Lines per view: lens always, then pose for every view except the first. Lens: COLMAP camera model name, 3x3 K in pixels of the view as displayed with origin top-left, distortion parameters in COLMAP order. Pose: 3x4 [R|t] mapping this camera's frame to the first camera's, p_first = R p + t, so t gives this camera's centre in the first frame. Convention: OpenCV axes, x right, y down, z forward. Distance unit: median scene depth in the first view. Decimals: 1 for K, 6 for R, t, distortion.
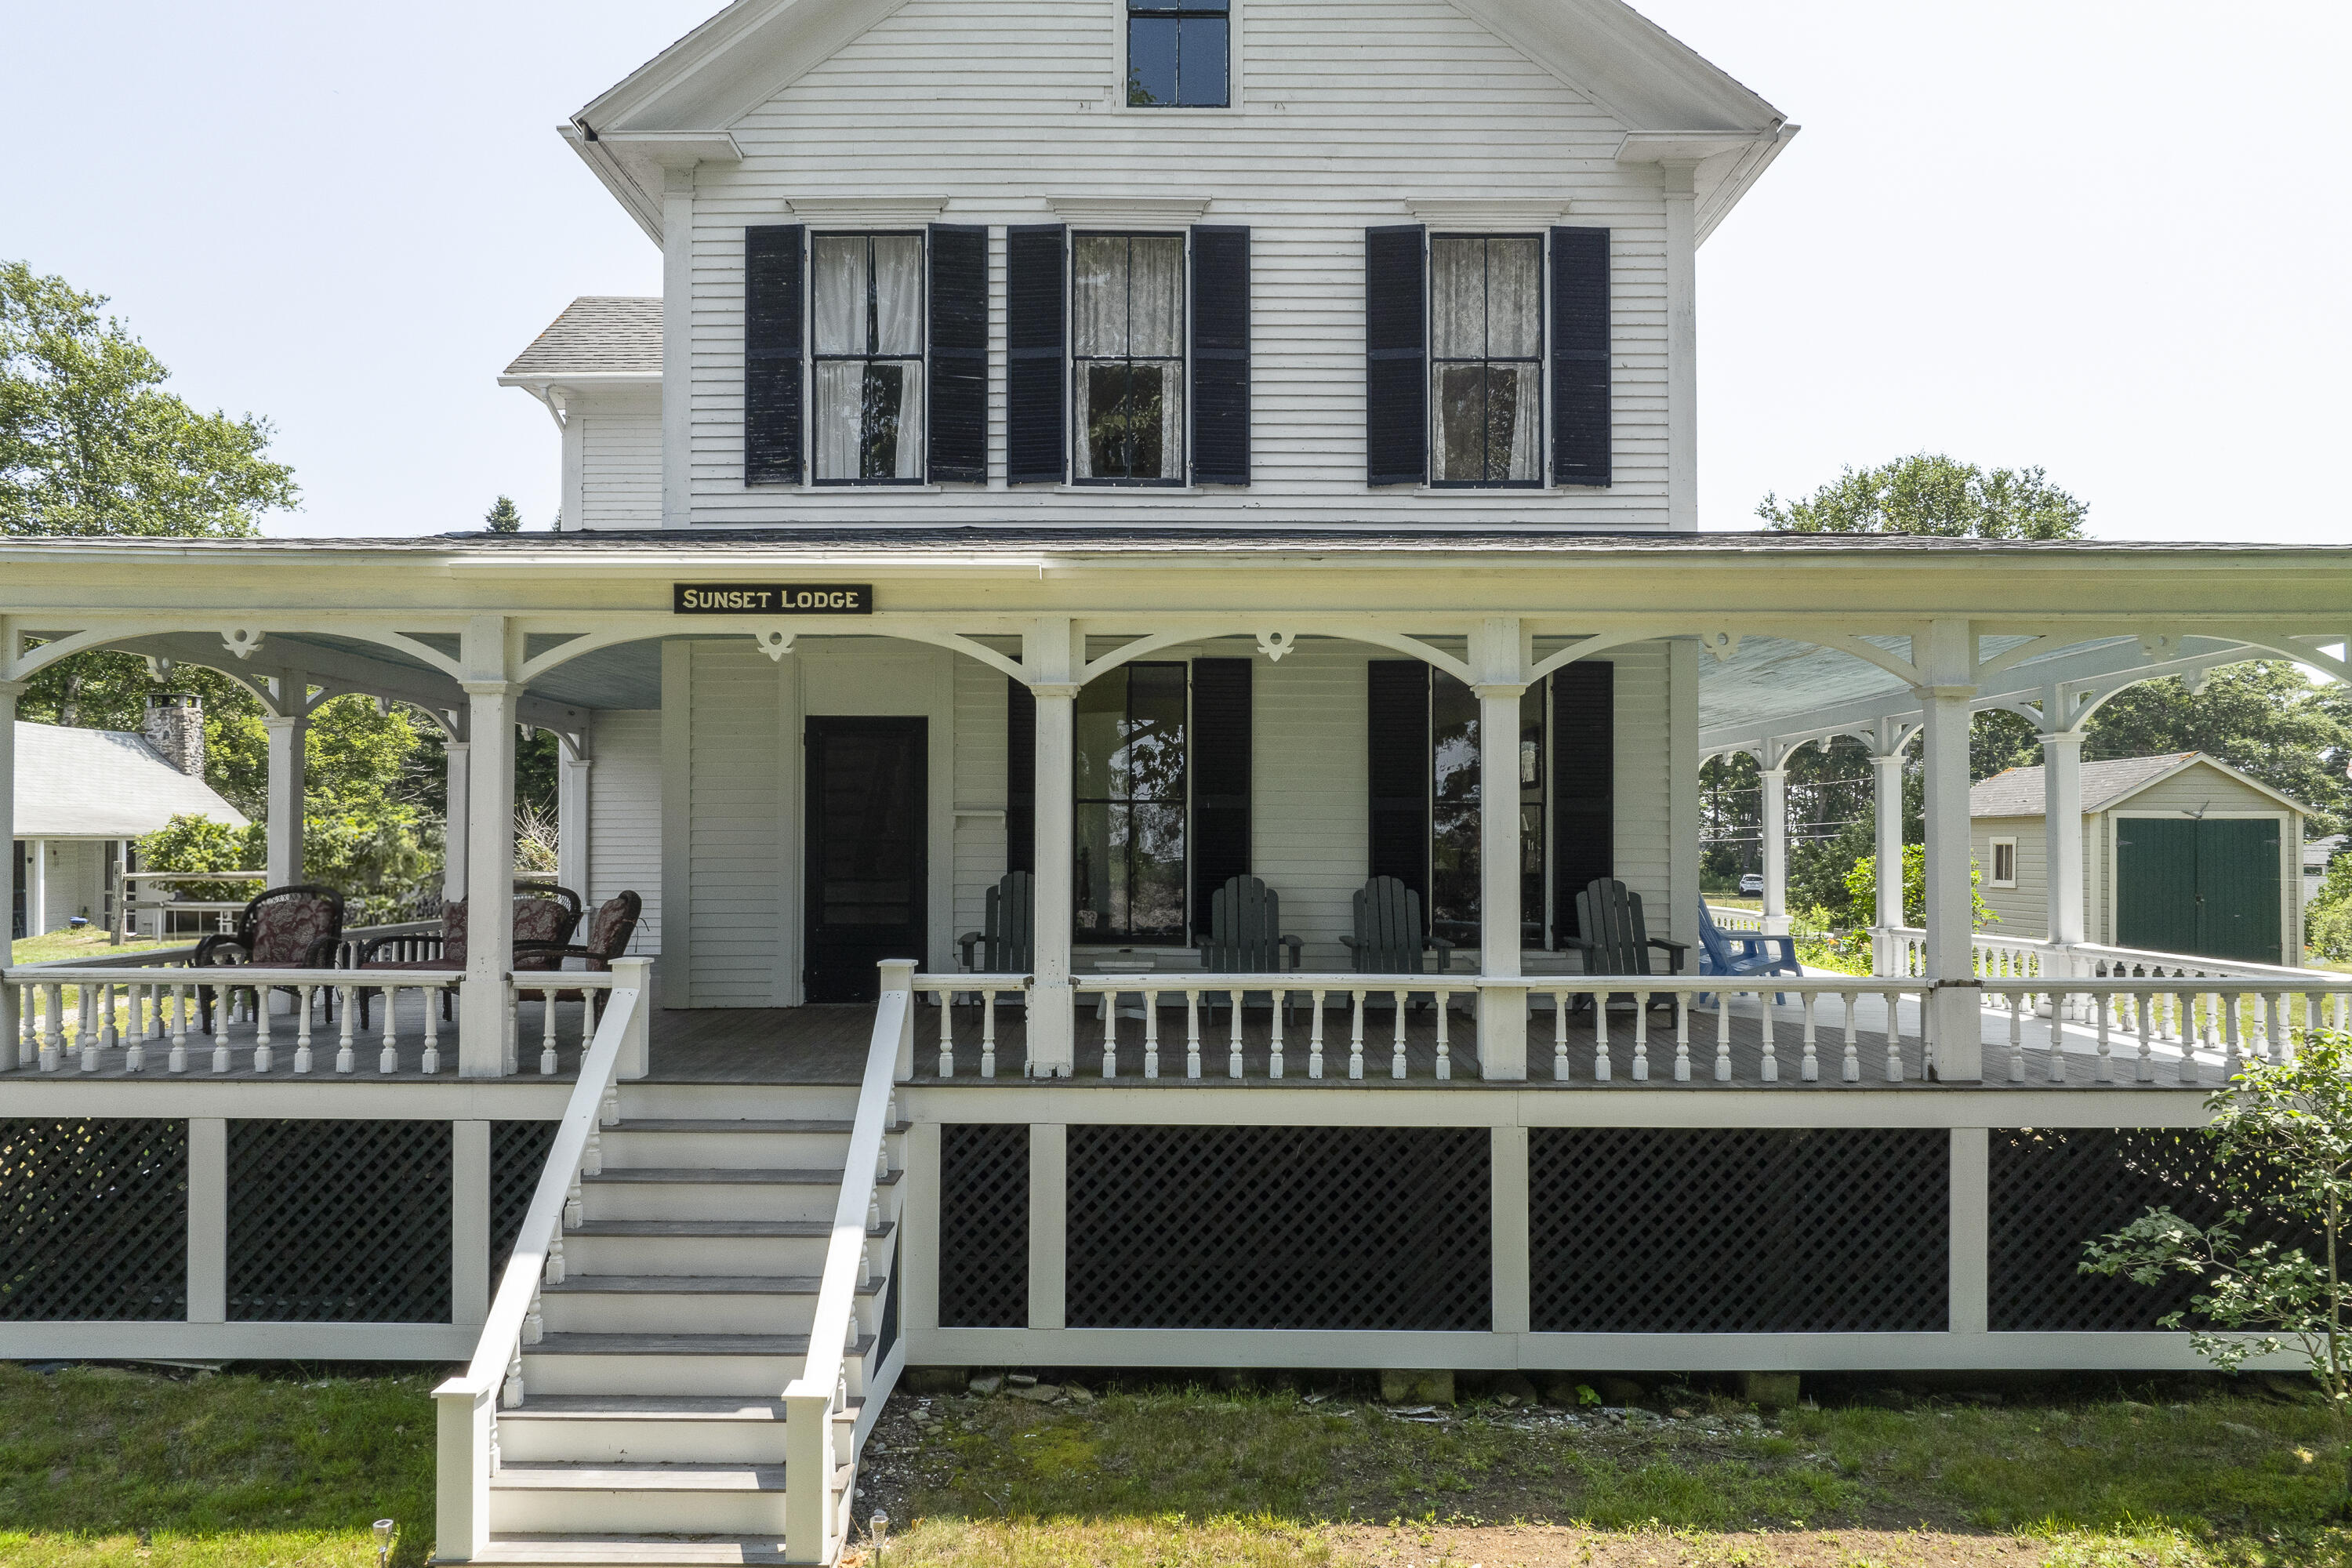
lens RADIAL K [[1639.0, 0, 1176.0], [0, 1639.0, 784.0], [0, 0, 1]] dist [0.000276, 0.002620]
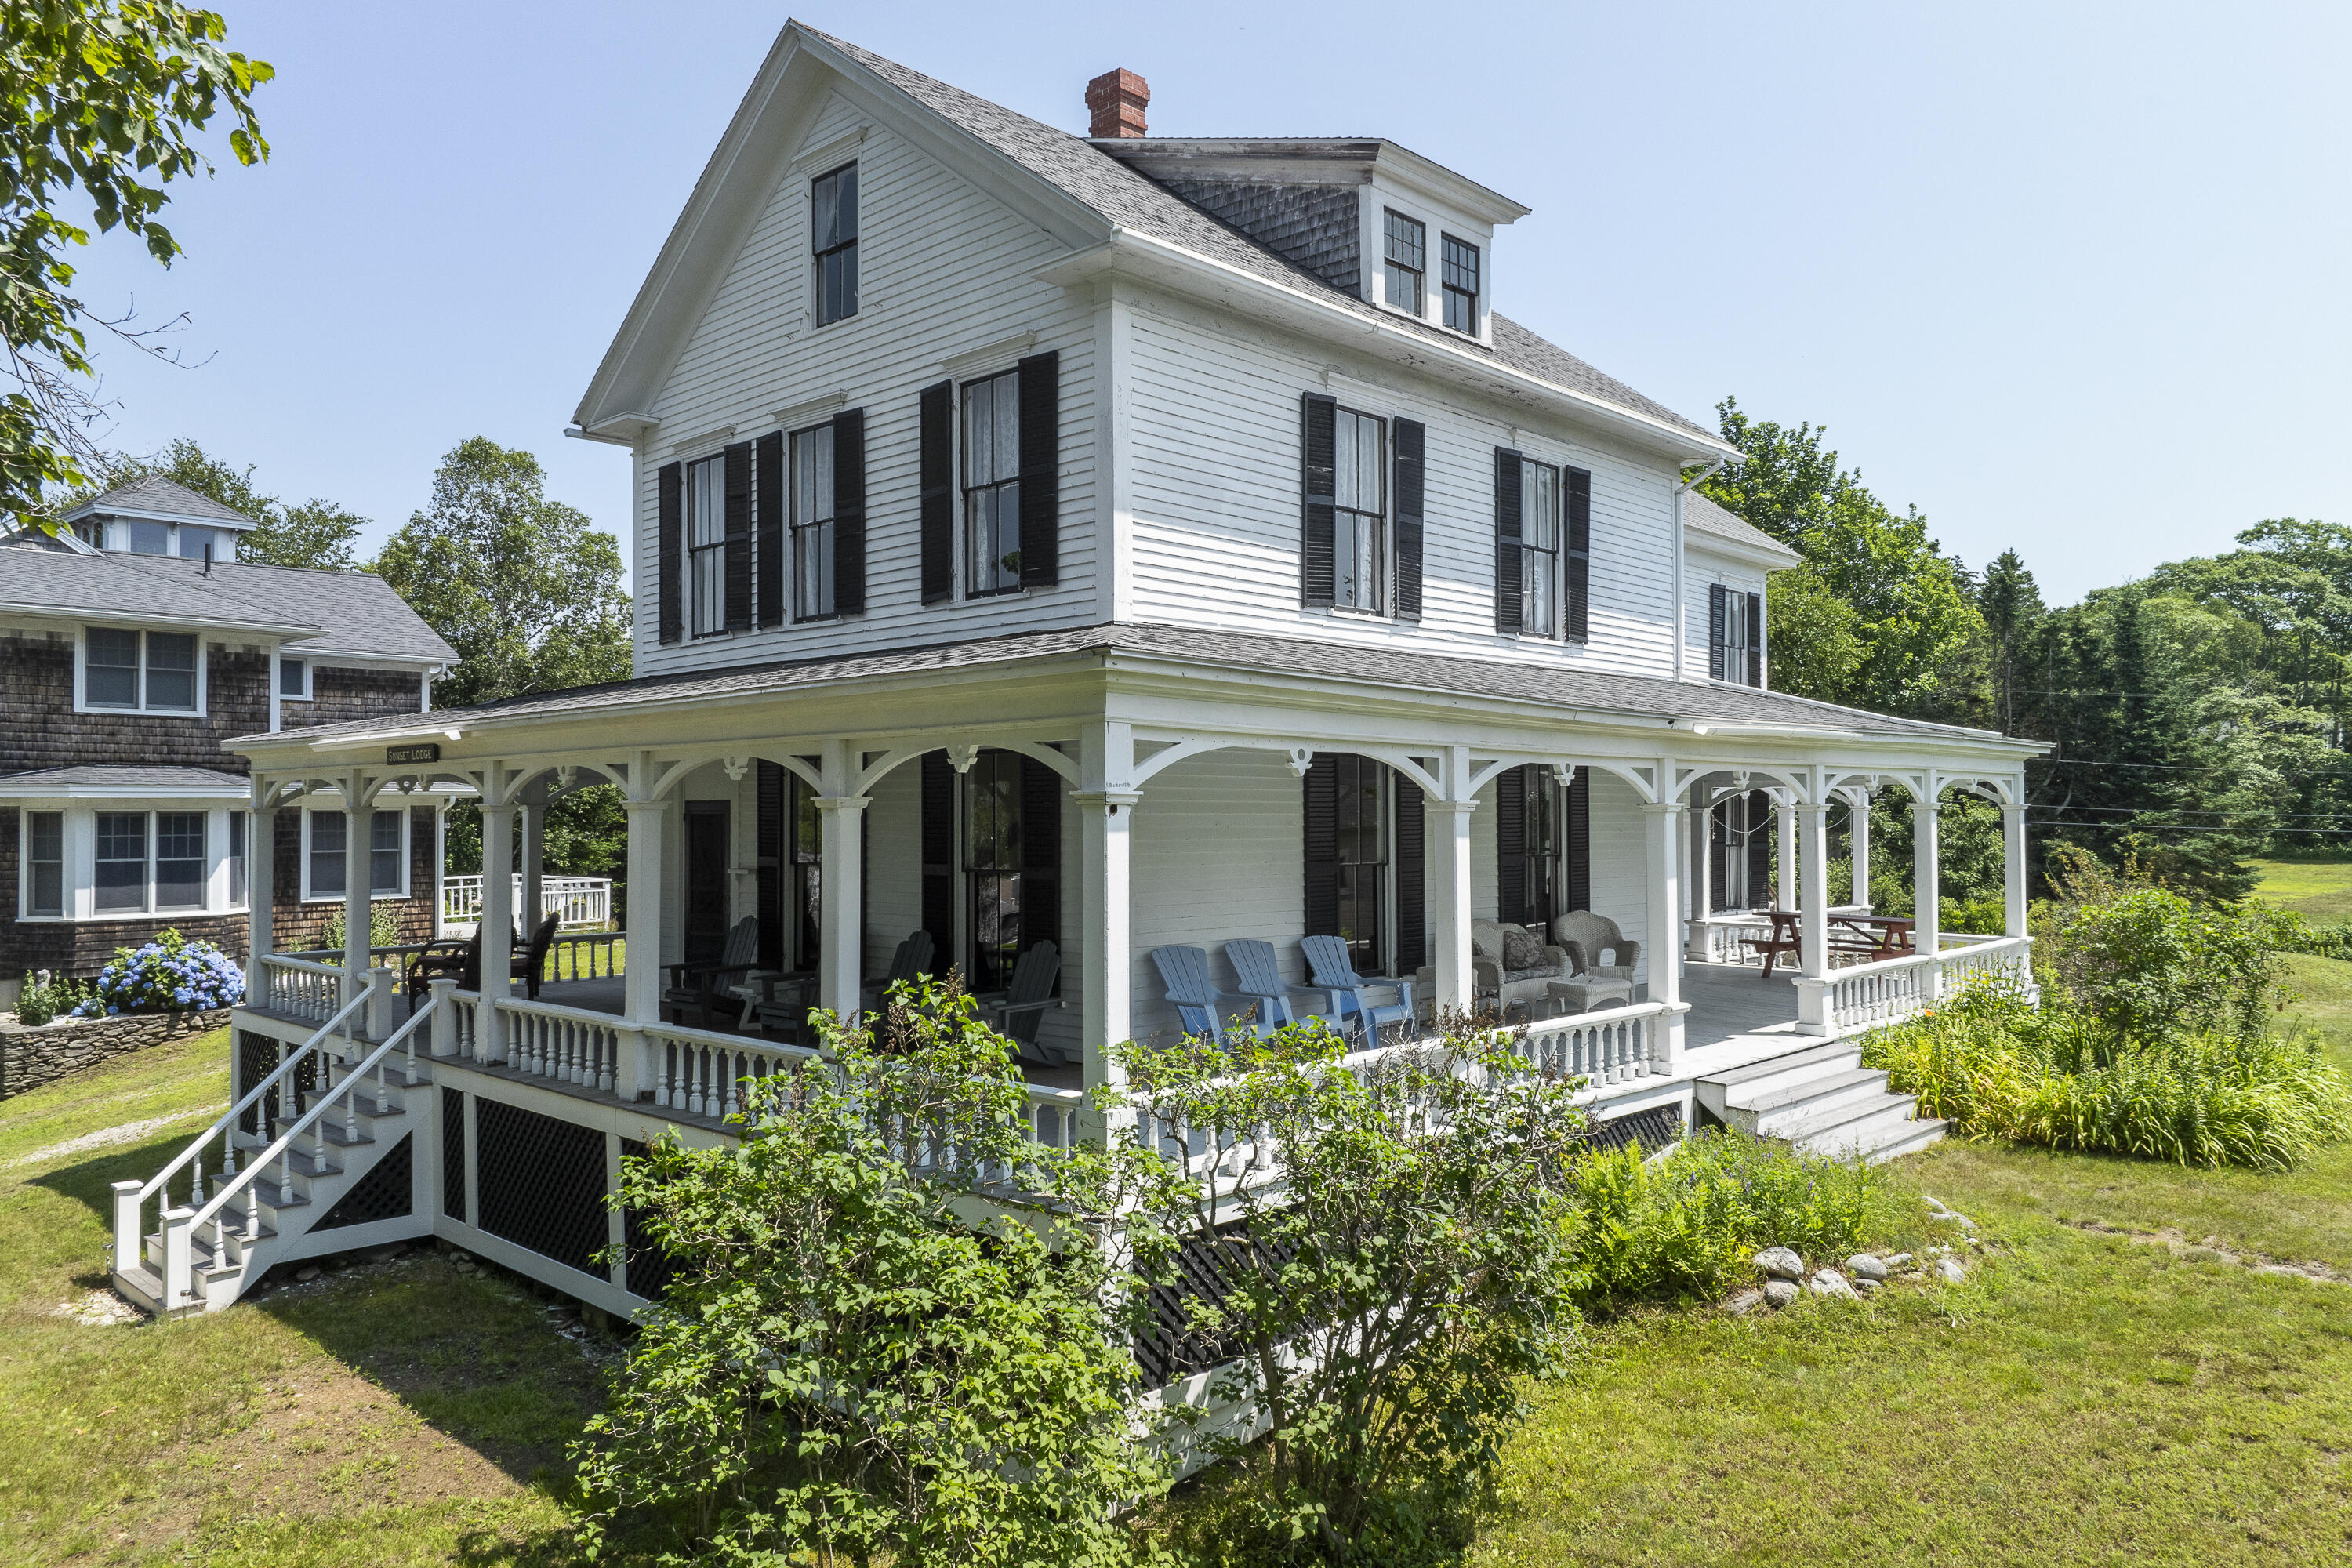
lens RADIAL K [[1639.0, 0, 1176.0], [0, 1639.0, 784.0], [0, 0, 1]] dist [0.000276, 0.002620]
pose [[0.731567, -0.020908, -0.681449, 1.060772], [0.012587, 0.999773, -0.017162, -0.028713], [0.681653, 0.003977, 0.731664, 0.251537]]
